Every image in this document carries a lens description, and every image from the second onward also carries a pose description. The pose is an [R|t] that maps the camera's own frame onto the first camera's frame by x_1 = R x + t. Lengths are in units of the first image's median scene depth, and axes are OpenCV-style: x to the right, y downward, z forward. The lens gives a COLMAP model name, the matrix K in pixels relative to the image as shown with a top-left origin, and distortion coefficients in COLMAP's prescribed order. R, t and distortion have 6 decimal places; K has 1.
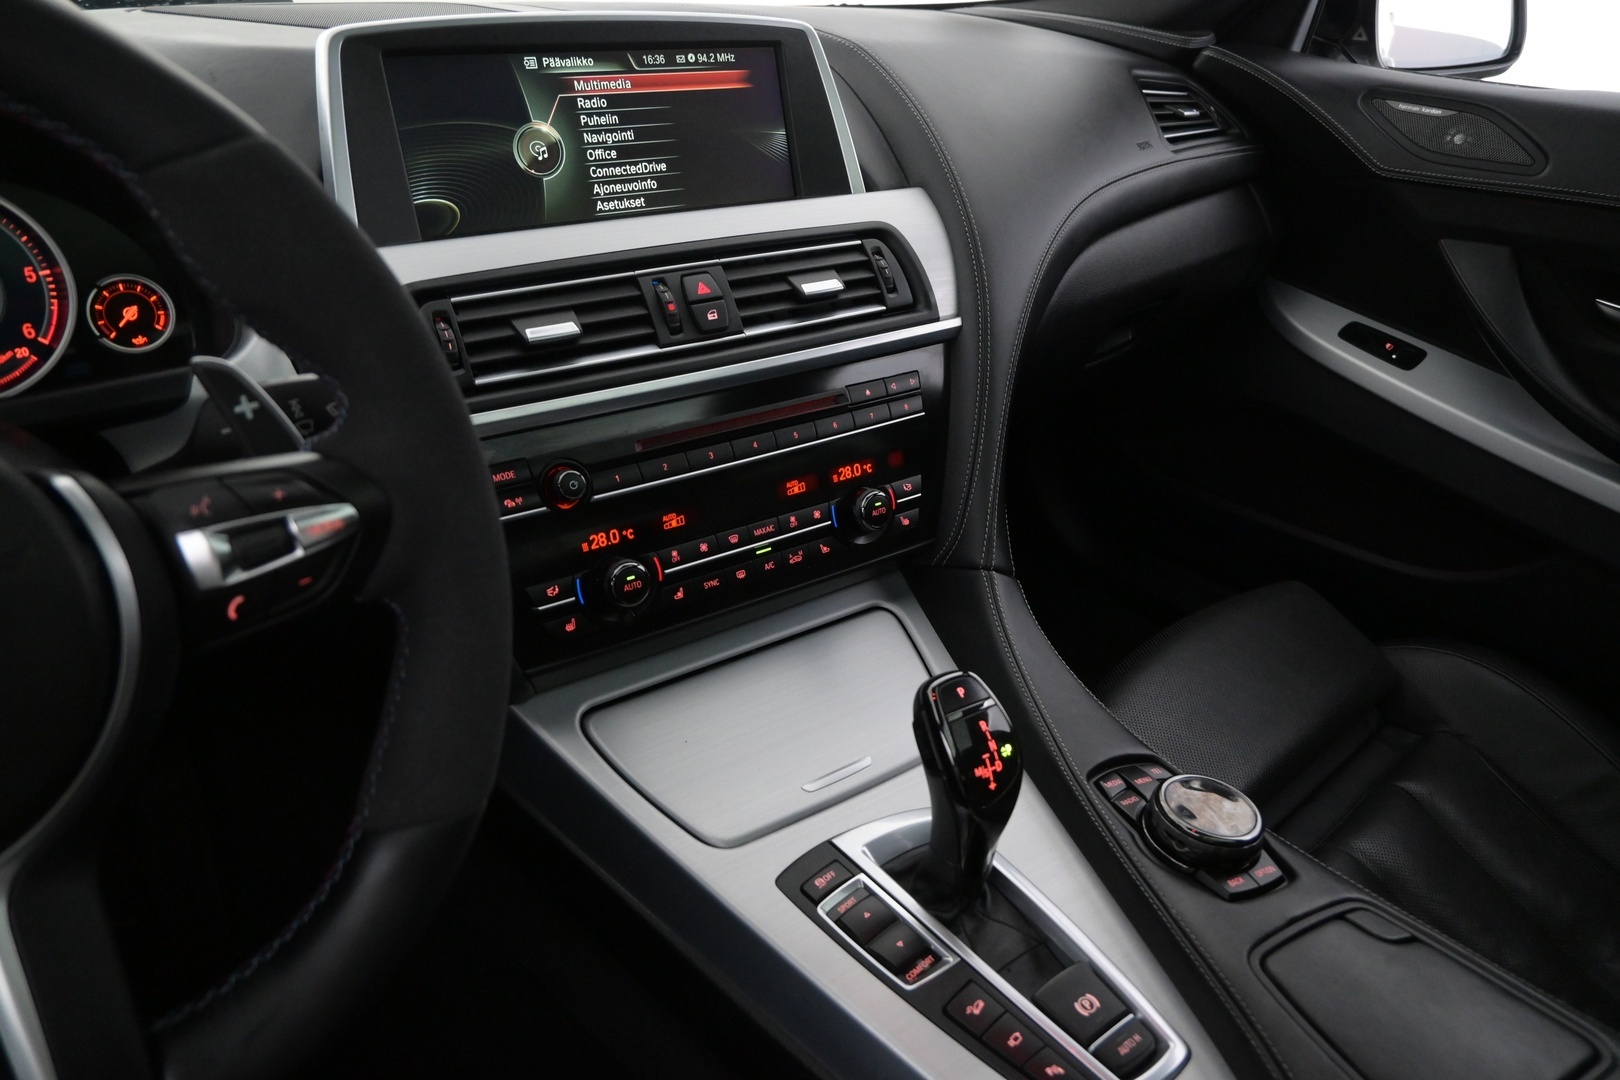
lens RADIAL K [[1104.4, 0, 809.3], [0, 1104.4, 536.2], [0, 0, 1]] dist [0.005031, -0.014093]
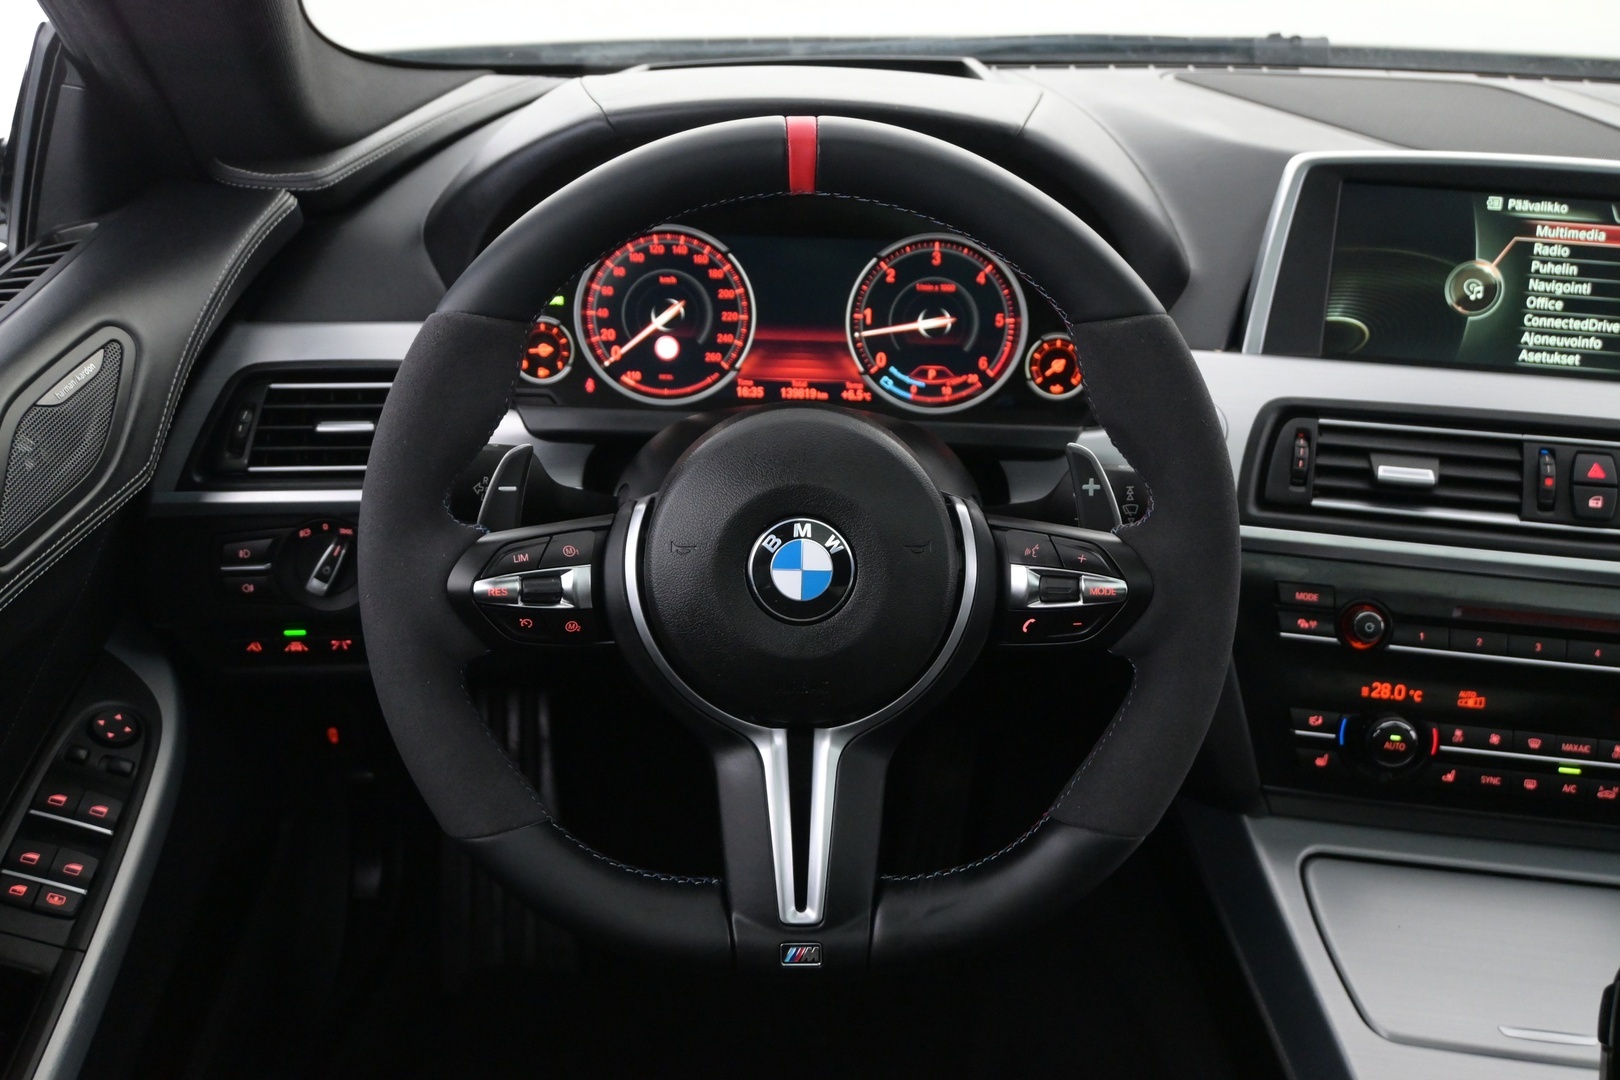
lens RADIAL K [[1763.3, 0, 794.6], [0, 1763.3, 535.4], [0, 0, 1]] dist [-0.013087, 0.000000]
pose [[0.729751, 0.295719, -0.616452, 0.364071], [-0.333733, 0.940983, 0.056331, -0.041248], [0.596729, 0.164623, 0.785375, -0.569666]]
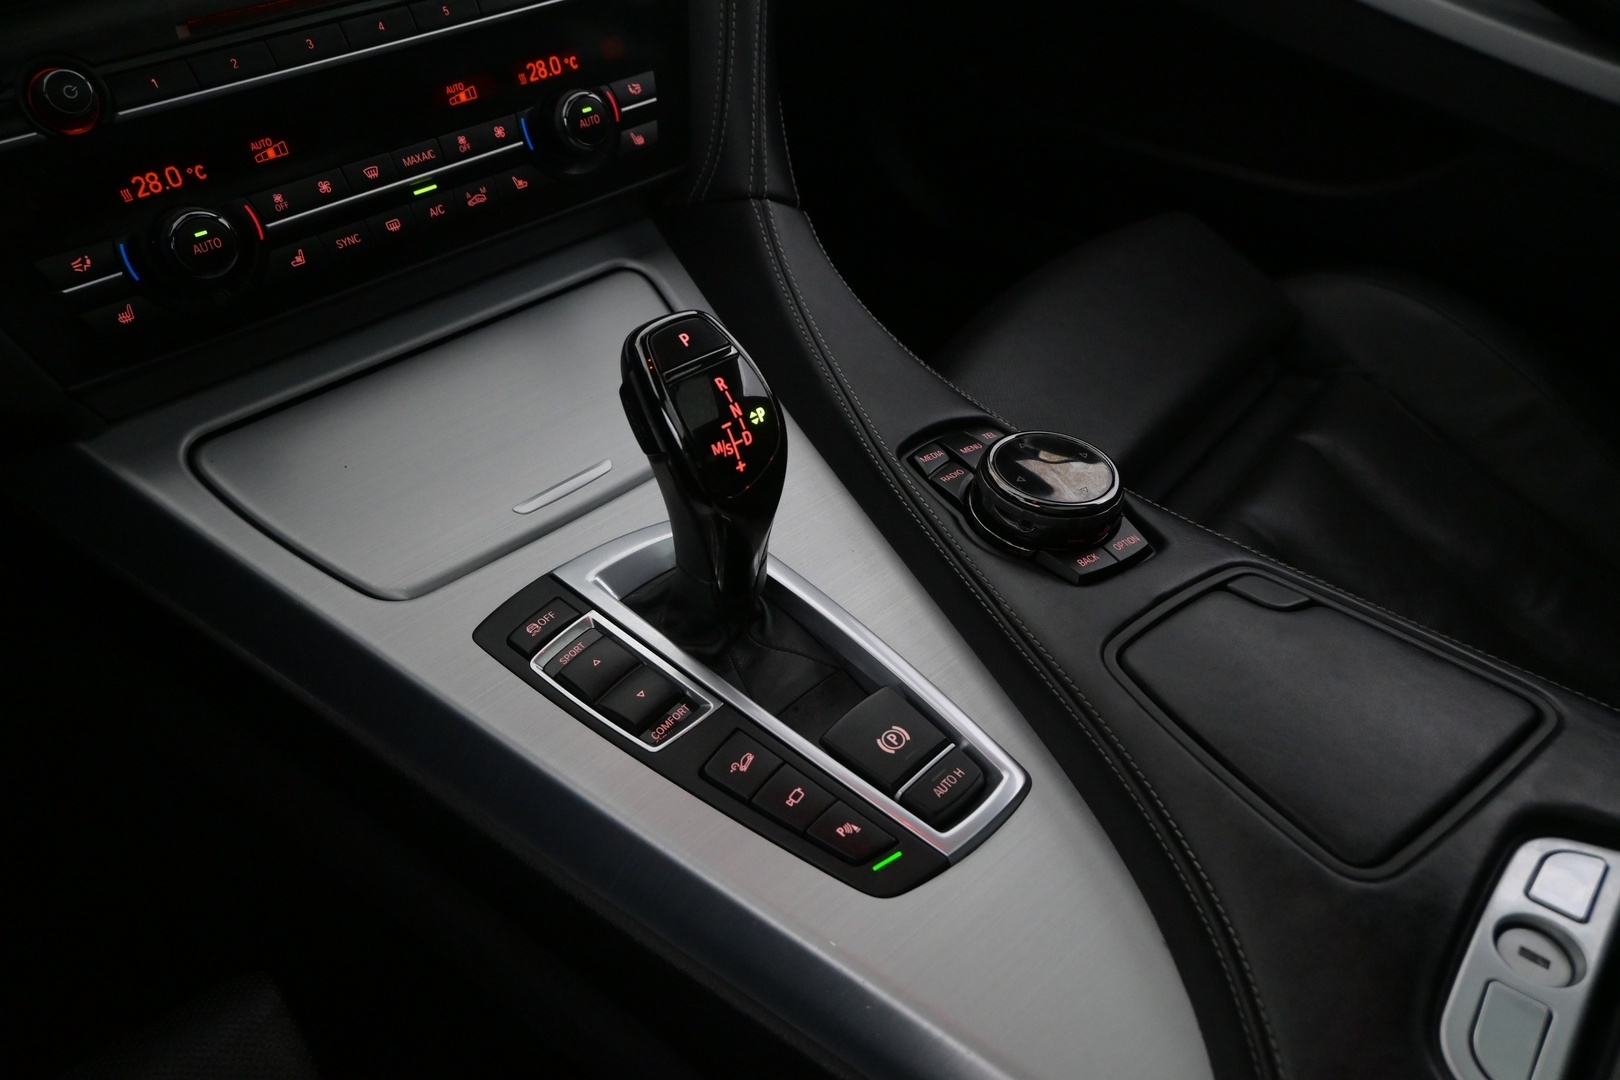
lens RADIAL K [[1191.9, 0, 806.1], [0, 1191.9, 540.3], [0, 0, 1]] dist [-0.013213, 0.006471]
pose [[0.989895, -0.117570, 0.079274, 0.129158], [0.097238, 0.969731, 0.223977, 0.096300], [-0.103208, -0.214006, 0.971365, 0.226436]]
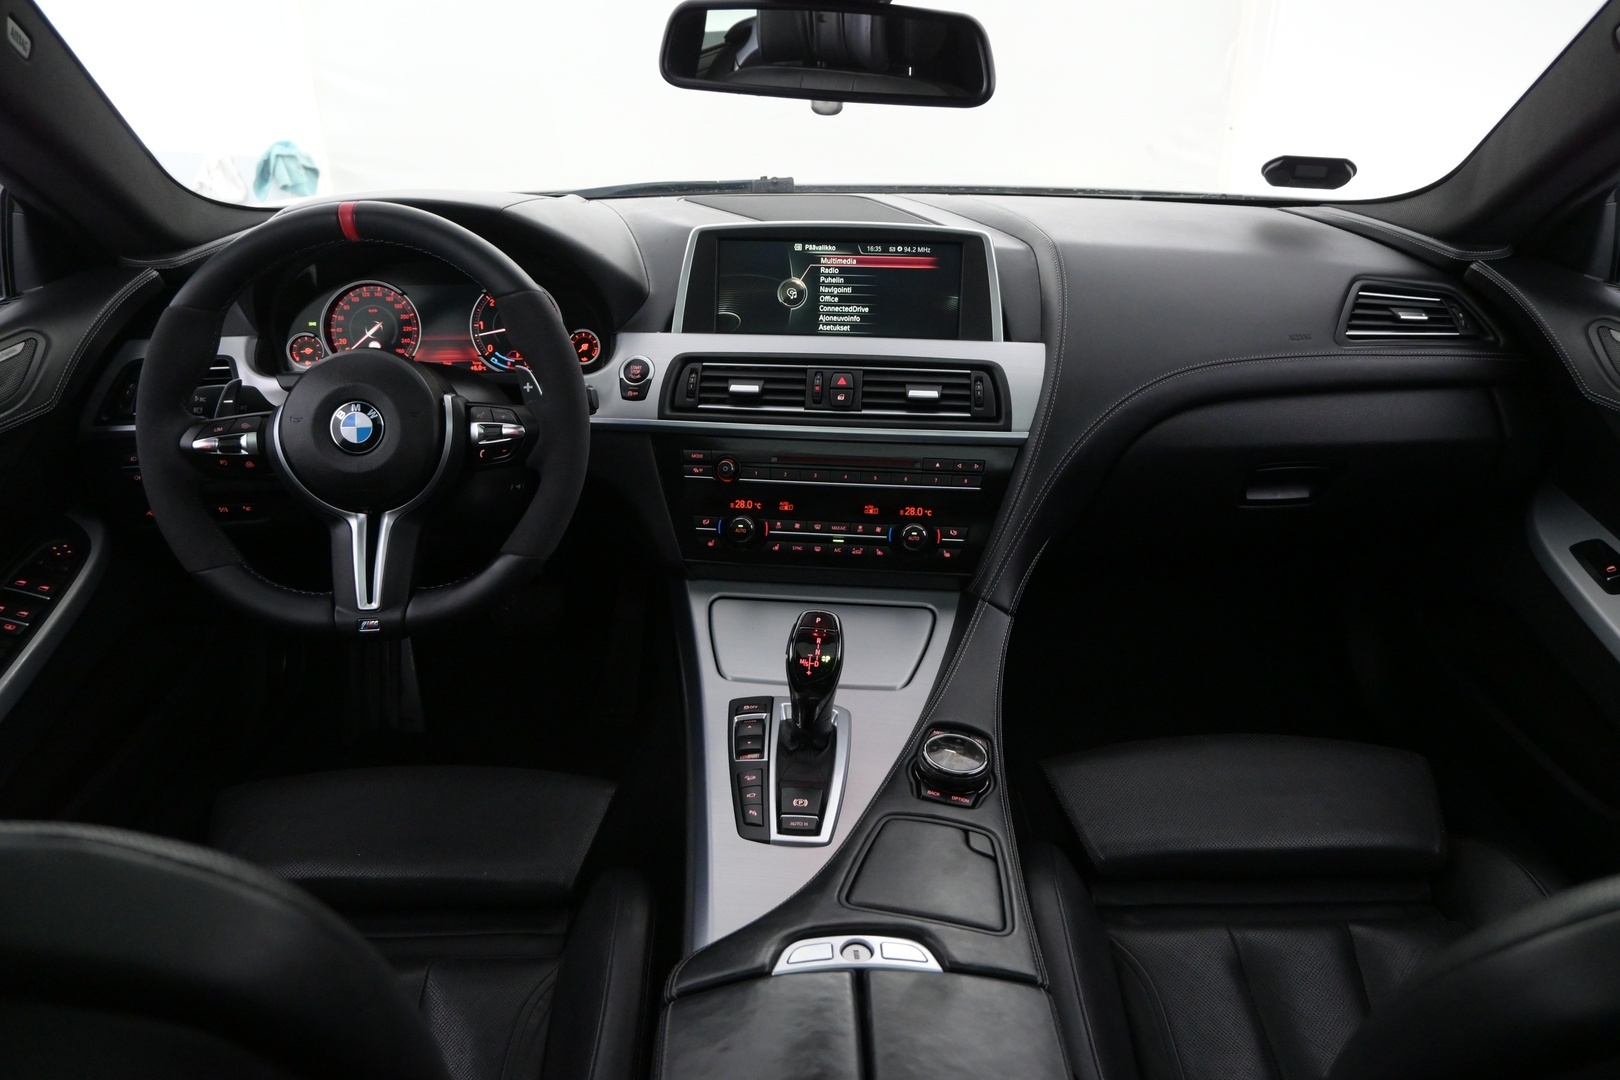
lens RADIAL K [[1163.7, 0, 823.9], [0, 1163.7, 535.2], [0, 0, 1]] dist [-0.036083, 0.006974]
pose [[0.755114, 0.242226, -0.609204, 1.155562], [-0.290433, 0.956678, 0.020390, -0.027637], [0.587751, 0.161536, 0.792751, -0.453107]]
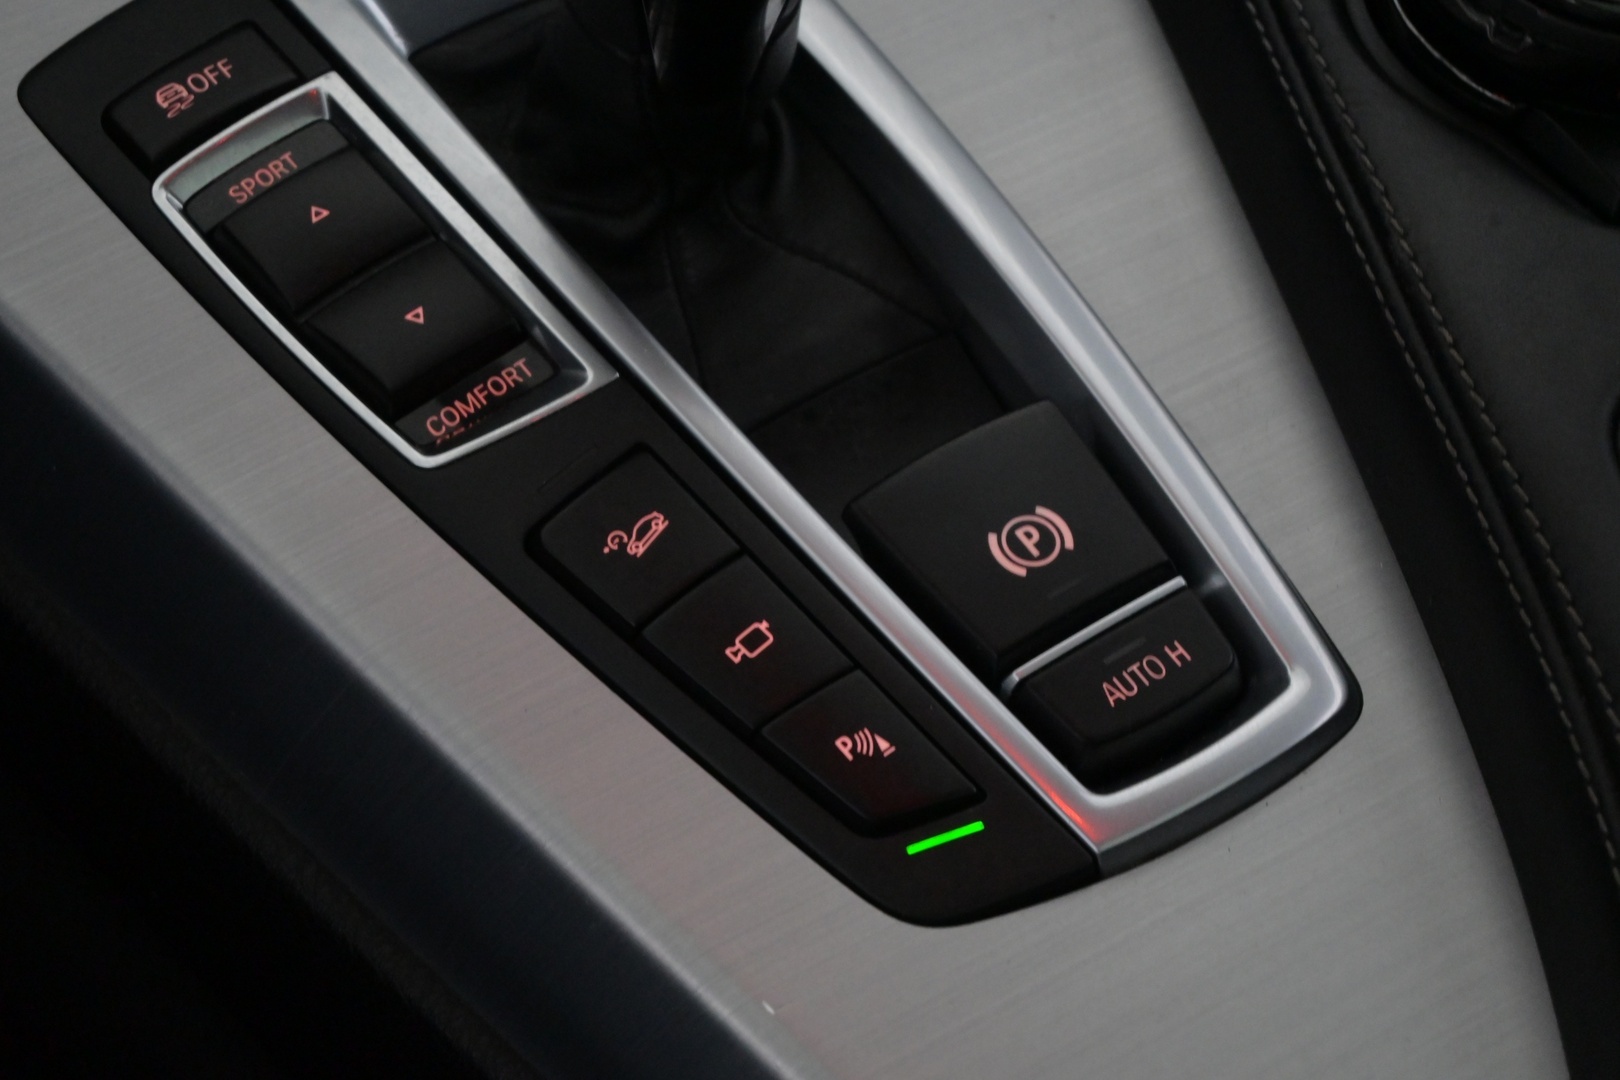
lens RADIAL K [[3566.7, 0, 801.3], [0, 3566.7, 545.7], [0, 0, 1]] dist [-0.000090, 0.000000]
pose [[0.999091, 0.040960, -0.011818, 0.179857], [-0.032200, 0.906734, 0.420472, 0.030036], [0.027938, -0.419709, 0.907229, 0.132522]]
